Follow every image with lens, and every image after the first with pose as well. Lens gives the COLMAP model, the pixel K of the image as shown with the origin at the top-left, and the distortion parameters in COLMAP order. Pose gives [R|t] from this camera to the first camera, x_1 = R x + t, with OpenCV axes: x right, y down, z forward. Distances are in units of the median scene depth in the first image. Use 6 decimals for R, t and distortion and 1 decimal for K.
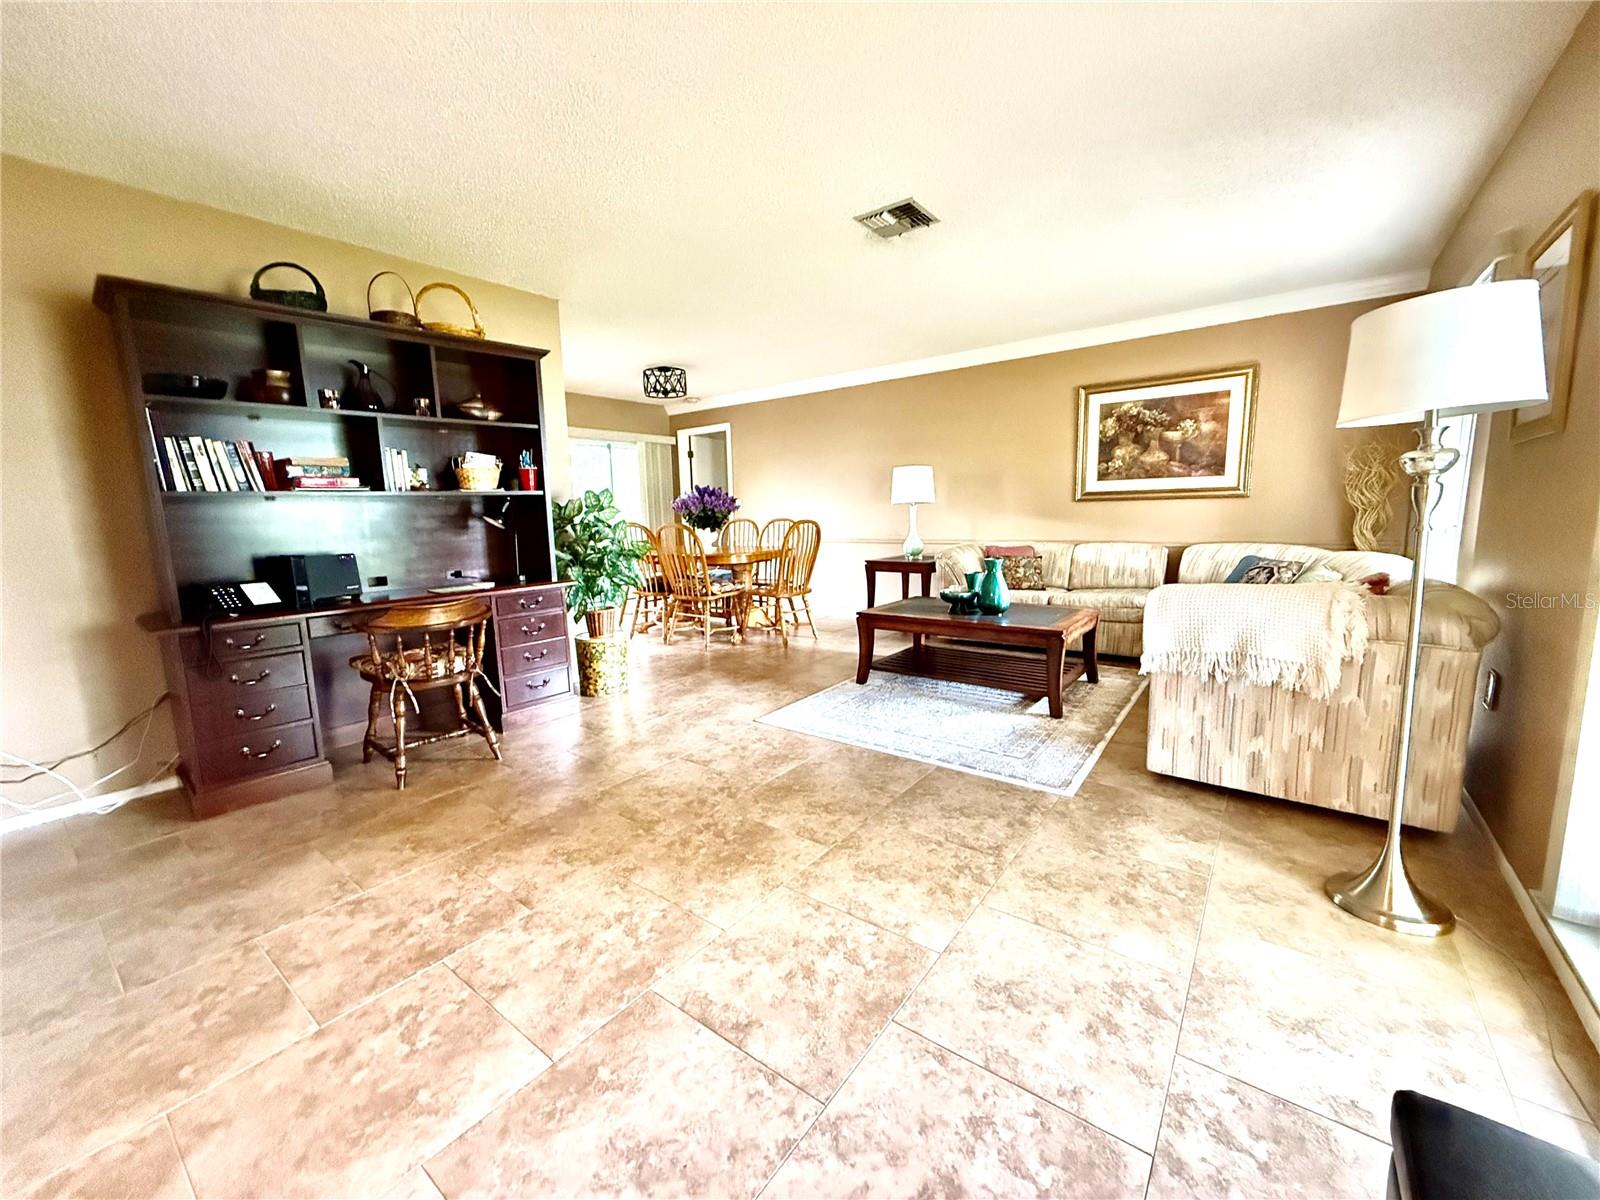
lens RADIAL K [[640.0, 0, 791.9], [0, 640.0, 591.5], [0, 0, 1]] dist [0.002269, 0.002515]
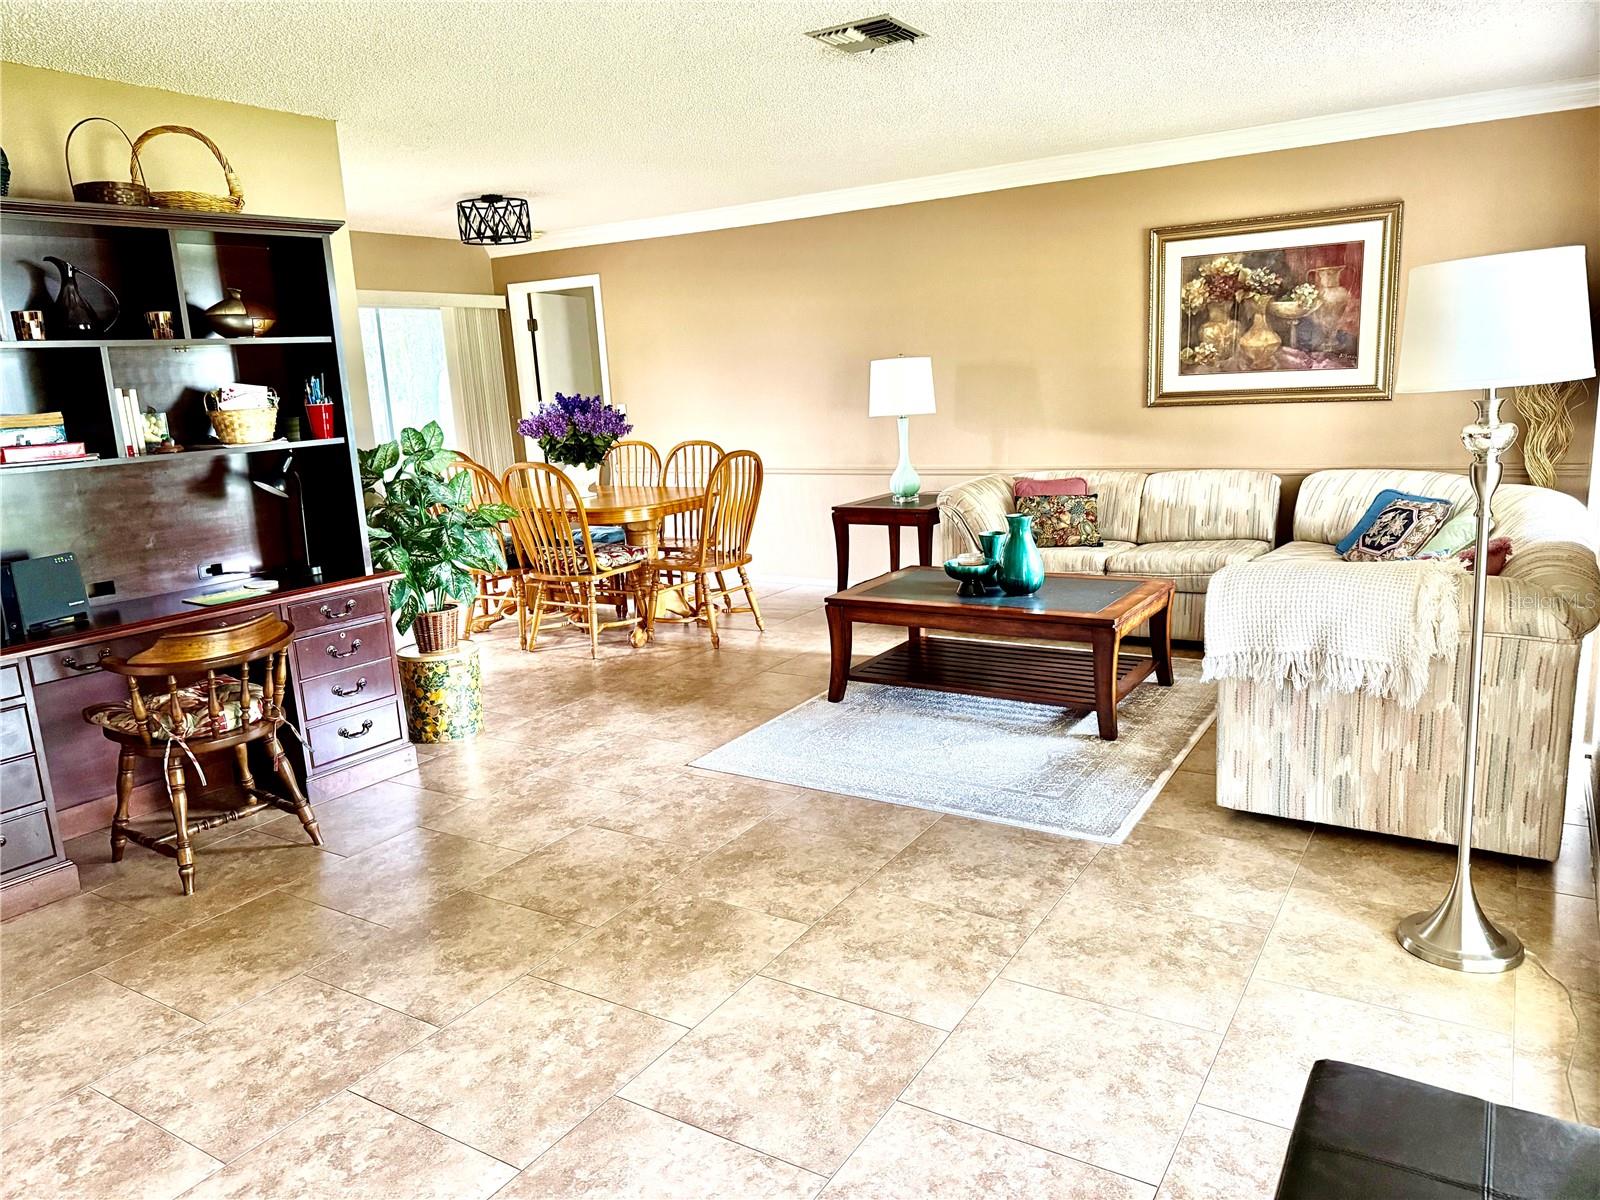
lens RADIAL K [[1111.8, 0, 793.0], [0, 1111.8, 598.2], [0, 0, 1]] dist [0.052951, -0.044150]
pose [[0.995736, -0.042136, 0.082065, -0.042122], [0.036816, 0.997186, 0.065300, -0.065522], [-0.084585, -0.062000, 0.994485, -0.242150]]
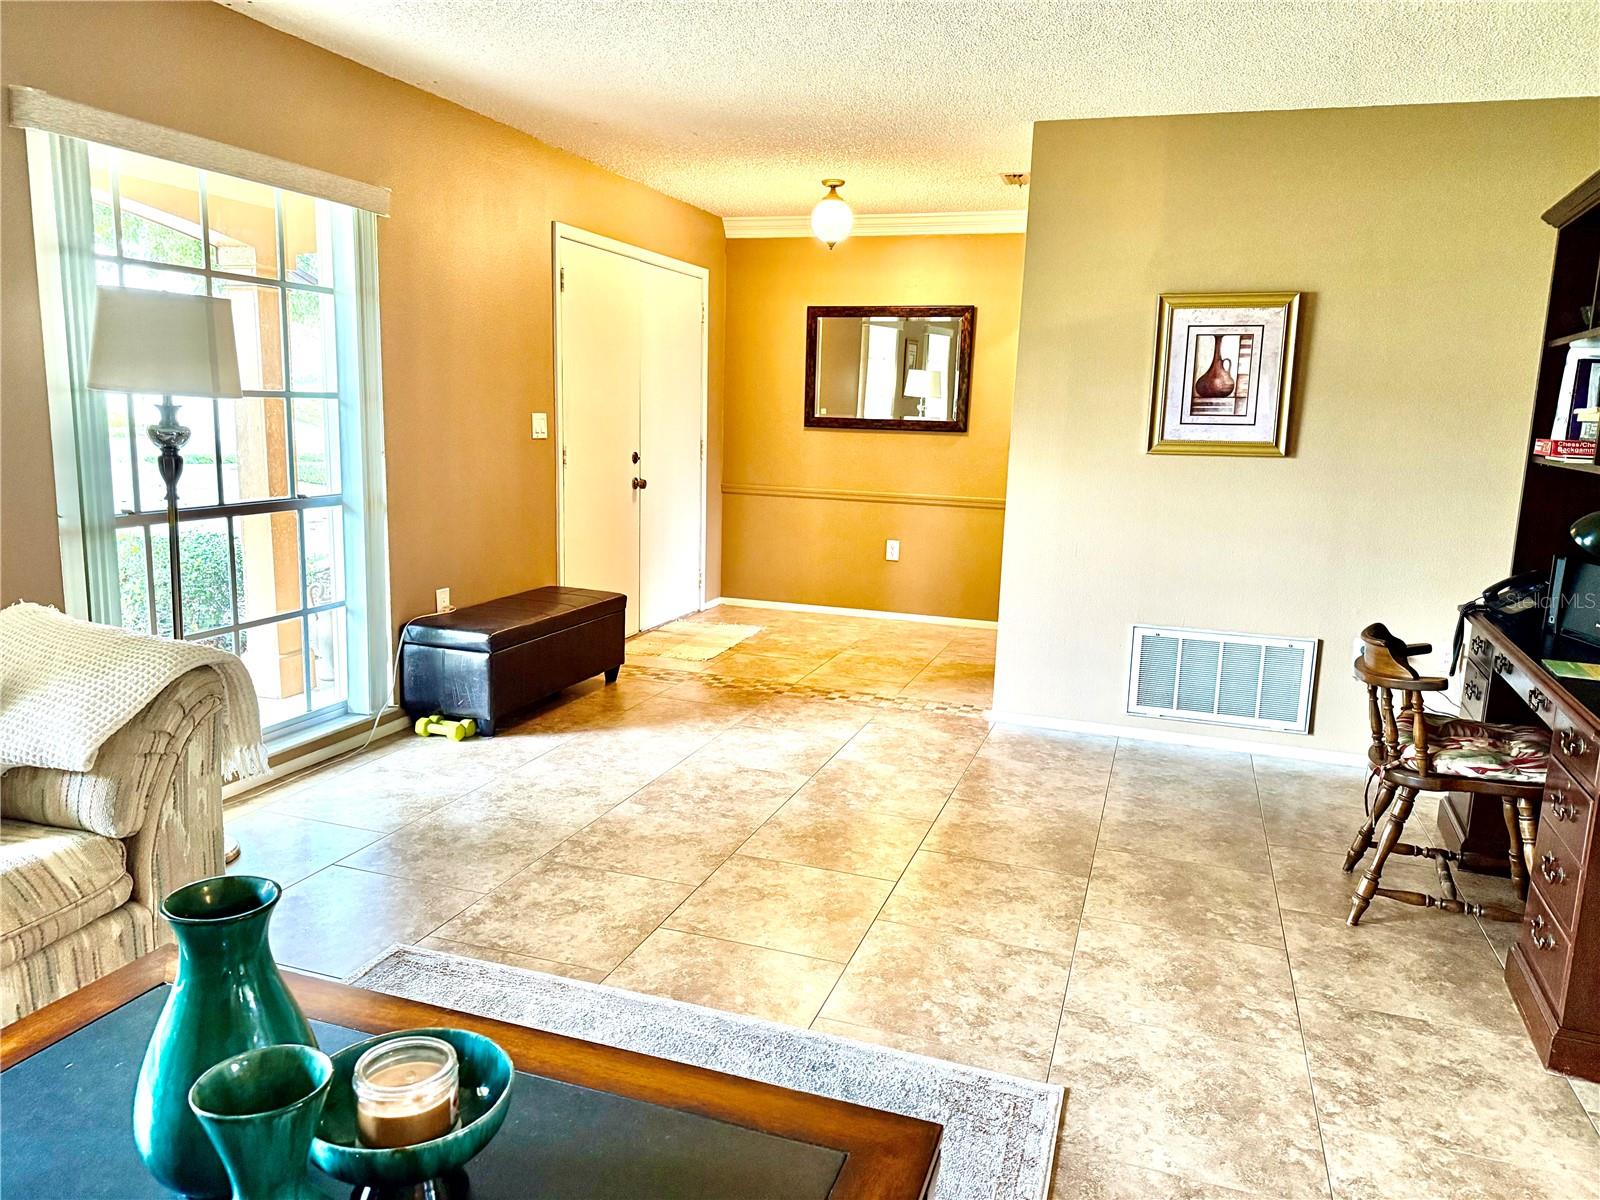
lens RADIAL K [[1111.8, 0, 797.2], [0, 1111.8, 600.0], [0, 0, 1]] dist [0.052951, -0.044150]
pose [[-0.947483, 0.049448, -0.315961, 0.337720], [-0.048609, 0.954228, 0.295103, -0.305521], [0.316091, 0.294964, -0.901711, 1.740128]]
